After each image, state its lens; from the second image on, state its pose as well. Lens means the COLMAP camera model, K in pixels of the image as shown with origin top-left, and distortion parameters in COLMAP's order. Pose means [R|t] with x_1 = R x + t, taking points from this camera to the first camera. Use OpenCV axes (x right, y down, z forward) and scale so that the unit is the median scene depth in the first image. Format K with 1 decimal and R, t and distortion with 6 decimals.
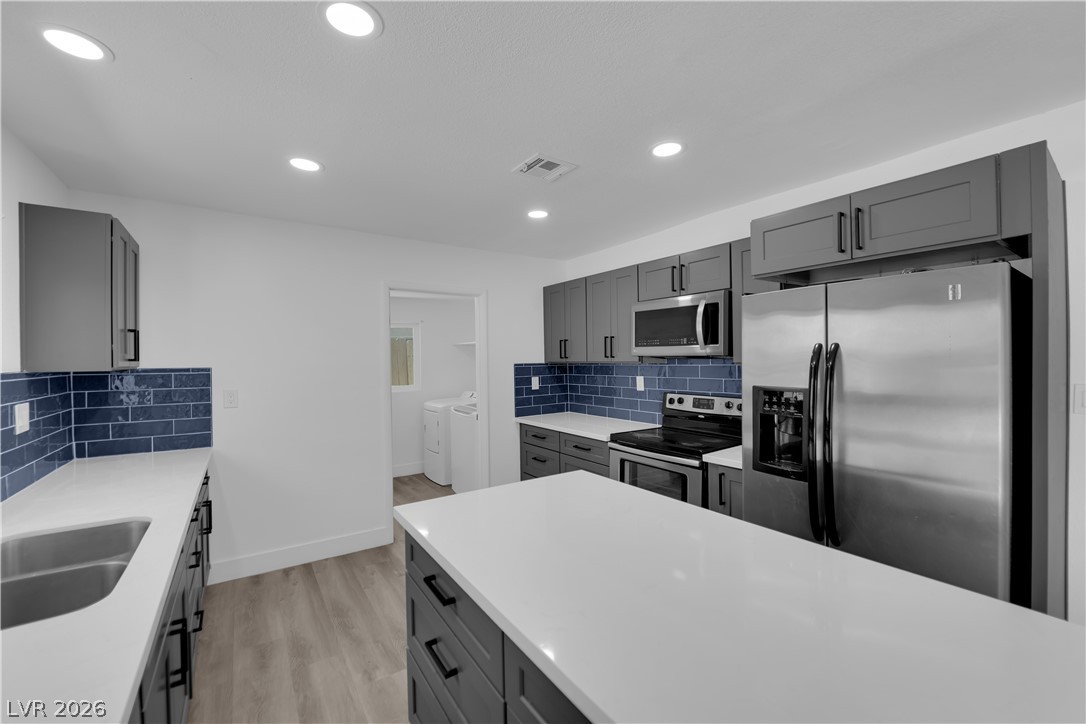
lens RADIAL K [[437.7, 0, 543.0], [0, 437.7, 362.0], [0, 0, 1]] dist [-0.011081, -0.002593]
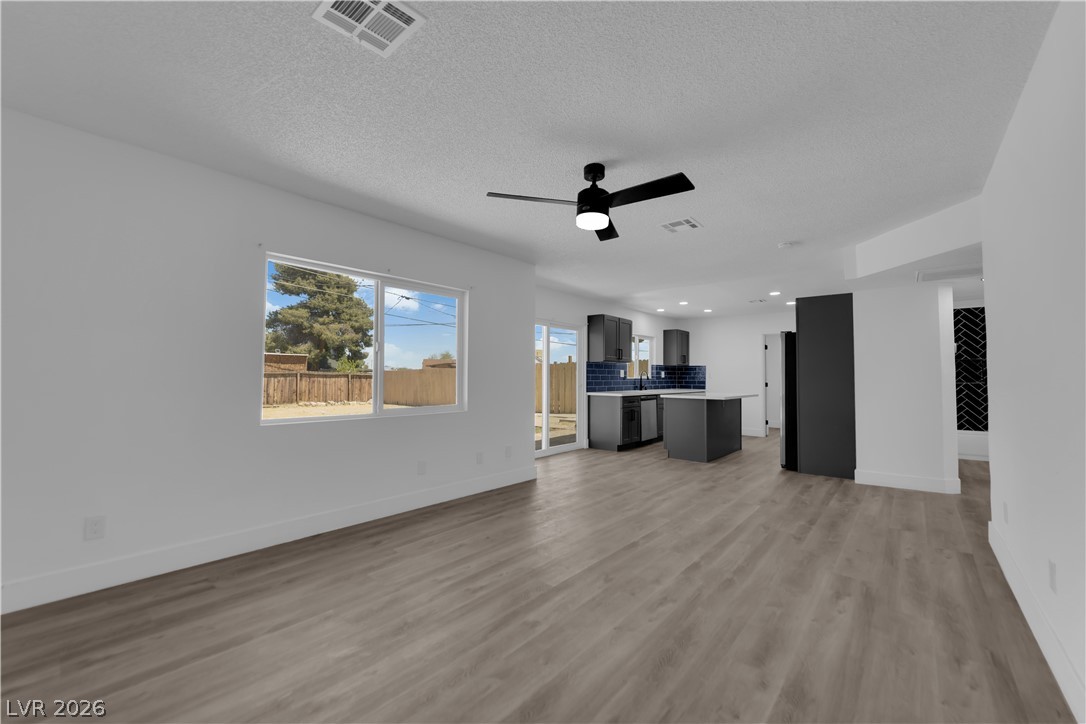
lens RADIAL K [[437.7, 0, 543.0], [0, 437.7, 362.0], [0, 0, 1]] dist [-0.011081, -0.002593]
pose [[0.257237, -0.018459, -0.966172, 2.090879], [-0.017419, 0.999567, -0.023735, 0.084075], [0.966191, 0.022936, 0.256804, -1.032667]]
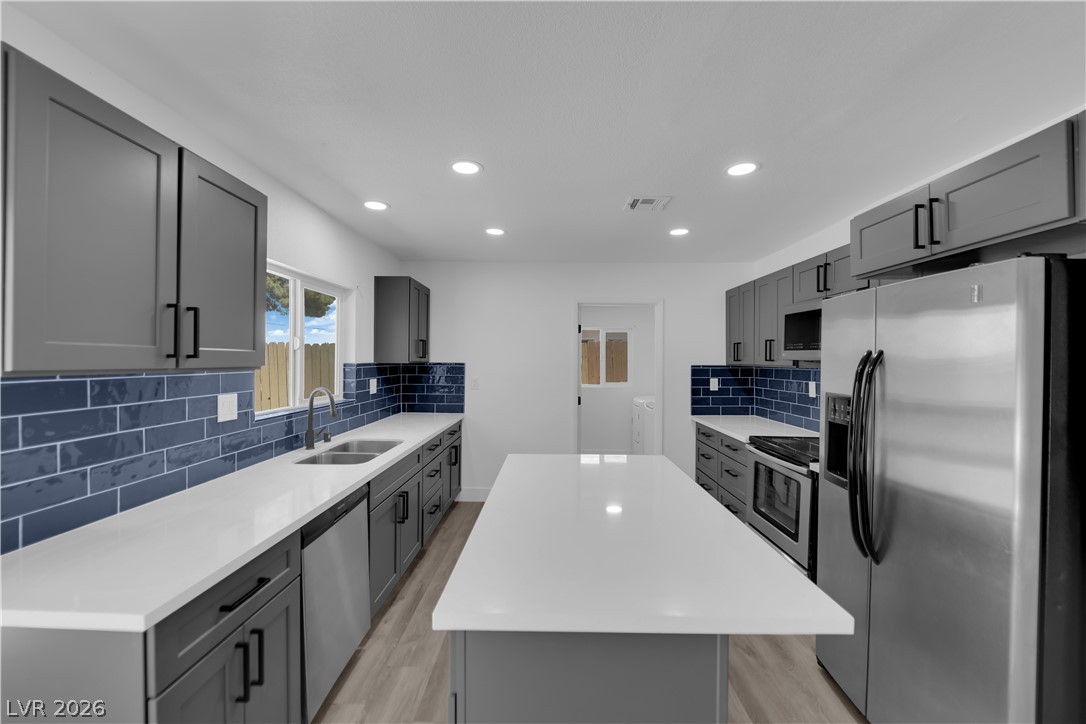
lens RADIAL K [[437.7, 0, 543.0], [0, 437.7, 362.0], [0, 0, 1]] dist [-0.011081, -0.002593]
pose [[0.813139, 0.019462, -0.581744, 0.373408], [-0.019131, 0.999794, 0.006708, -0.005858], [0.581755, 0.005675, 0.813344, -0.114588]]
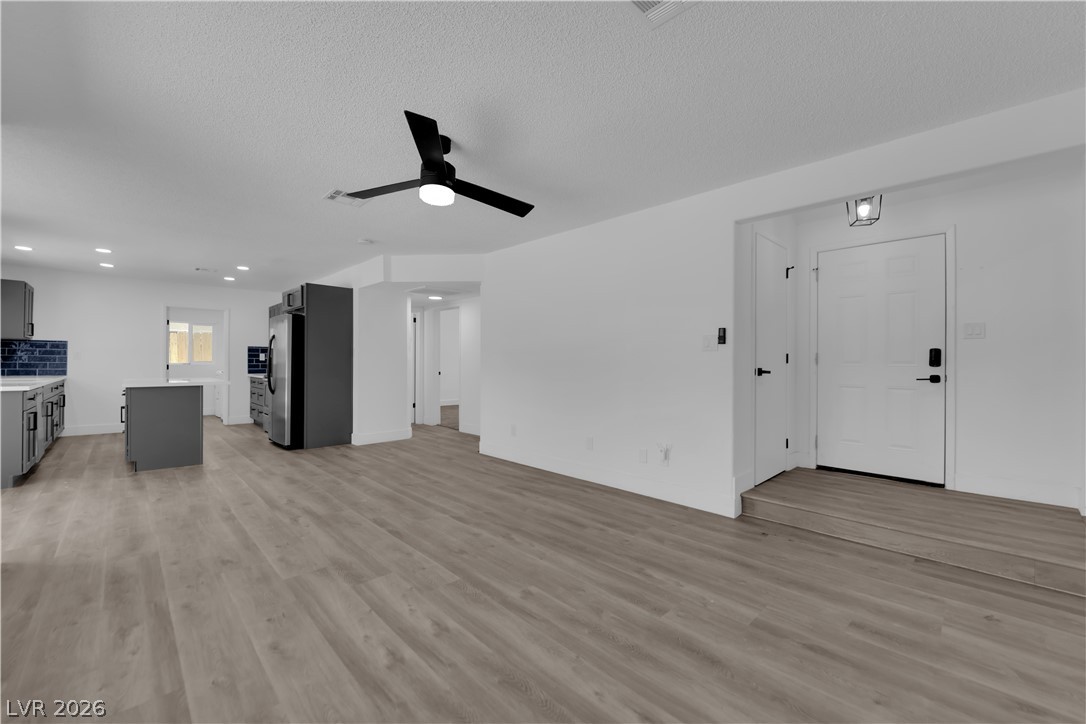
lens RADIAL K [[437.7, 0, 543.0], [0, 437.7, 362.0], [0, 0, 1]] dist [-0.011081, -0.002593]
pose [[0.986280, 0.018148, 0.164080, 1.300596], [-0.016728, 0.999810, -0.010031, 0.102173], [-0.164231, 0.007149, 0.986396, -1.598052]]
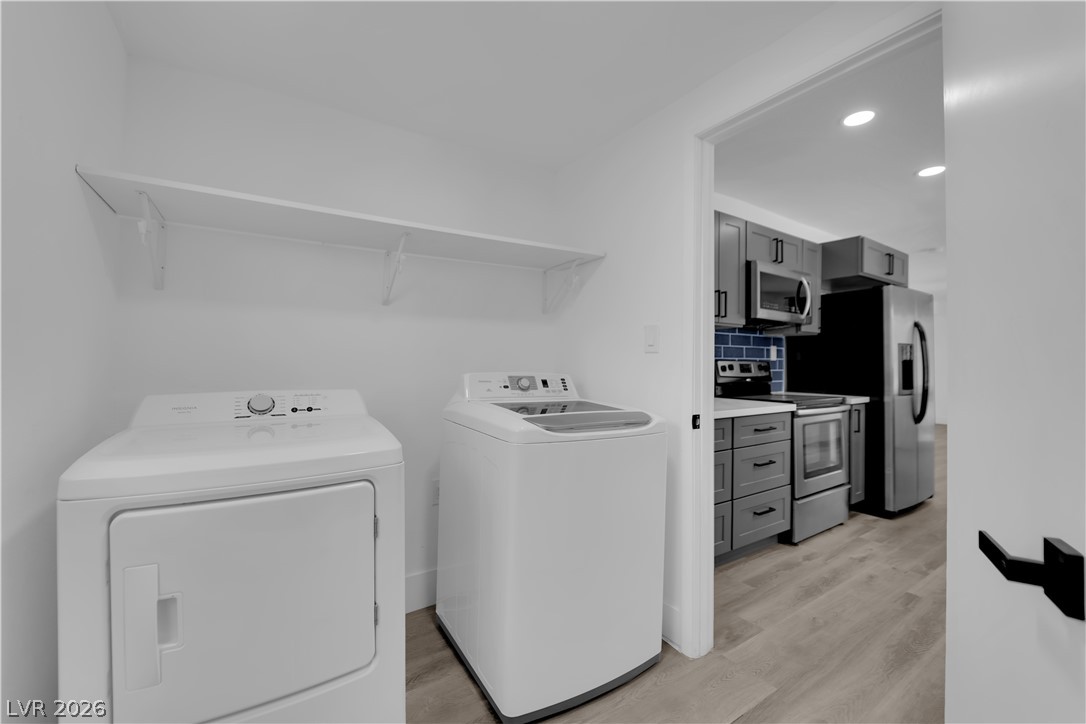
lens RADIAL K [[455.5, 0, 547.5], [0, 455.5, 358.6], [0, 0, 1]] dist [-0.001610, -0.000487]
pose [[-0.001230, 0.025912, 0.999663, -0.830841], [-0.000235, 0.999664, -0.025912, 0.107591], [-0.999999, -0.000267, -0.001224, 1.603150]]
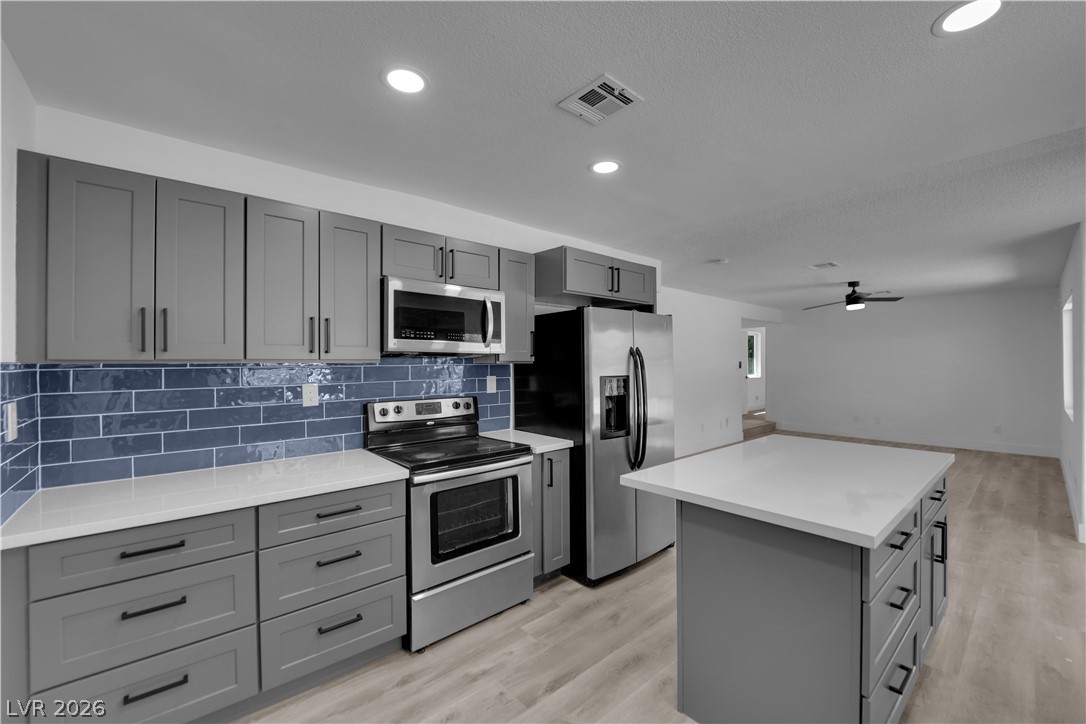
lens RADIAL K [[437.7, 0, 543.0], [0, 437.7, 362.0], [0, 0, 1]] dist [-0.011081, -0.002593]
pose [[-0.108408, 0.017211, 0.993957, -0.576363], [0.015566, 0.999757, -0.015614, 0.020386], [-0.993985, 0.013779, -0.108650, 0.924412]]
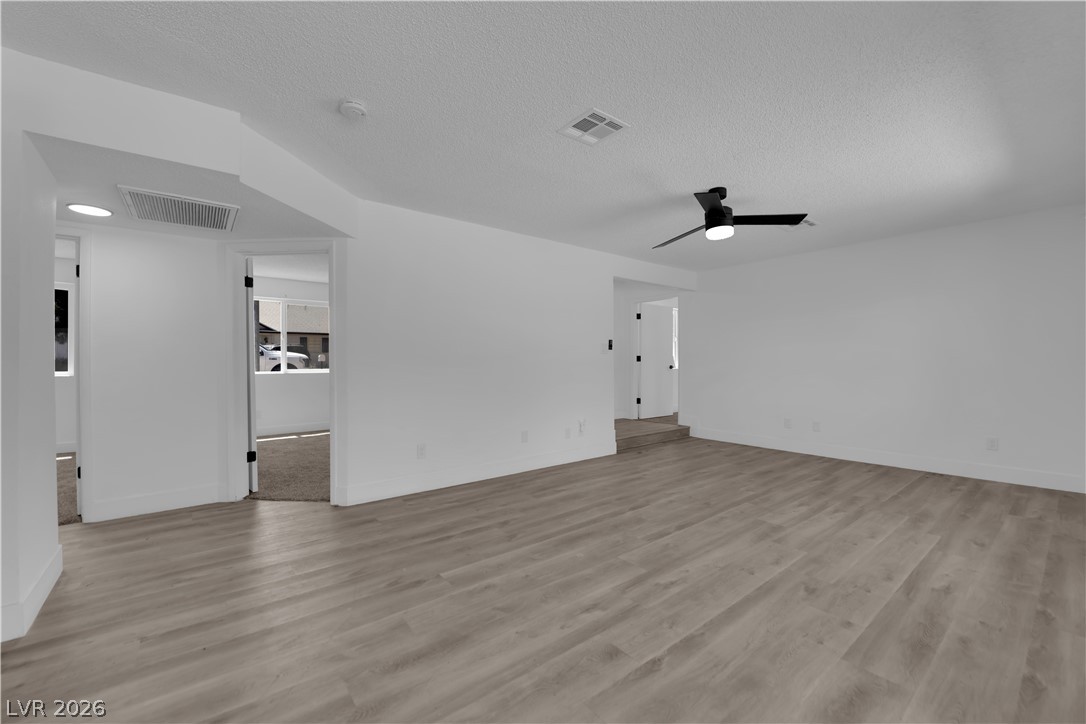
lens RADIAL K [[437.7, 0, 543.0], [0, 437.7, 362.0], [0, 0, 1]] dist [-0.011081, -0.002593]
pose [[-0.061921, 0.014994, 0.997968, 0.121360], [0.014642, 0.999793, -0.014113, 0.110058], [-0.997974, 0.013738, -0.062128, -0.163852]]
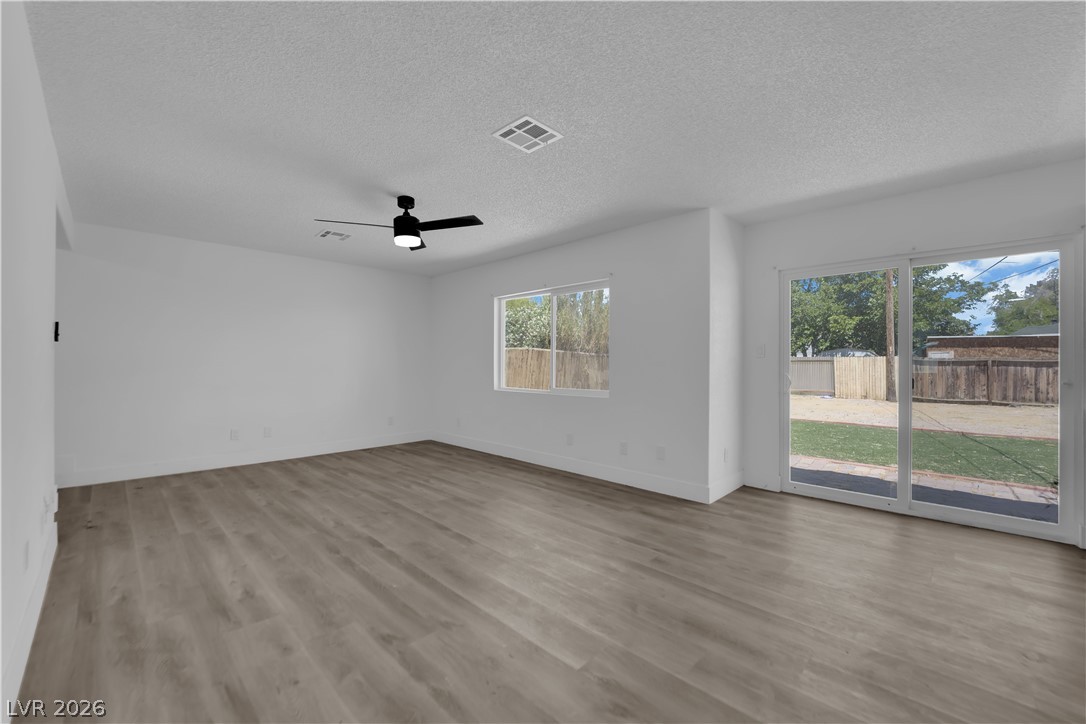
lens RADIAL K [[437.7, 0, 543.0], [0, 437.7, 362.0], [0, 0, 1]] dist [-0.011081, -0.002593]
pose [[-0.983063, 0.011223, -0.182922, 1.087710], [0.010004, 0.999921, 0.007587, 0.083483], [0.182993, 0.005629, -0.983098, 0.529537]]
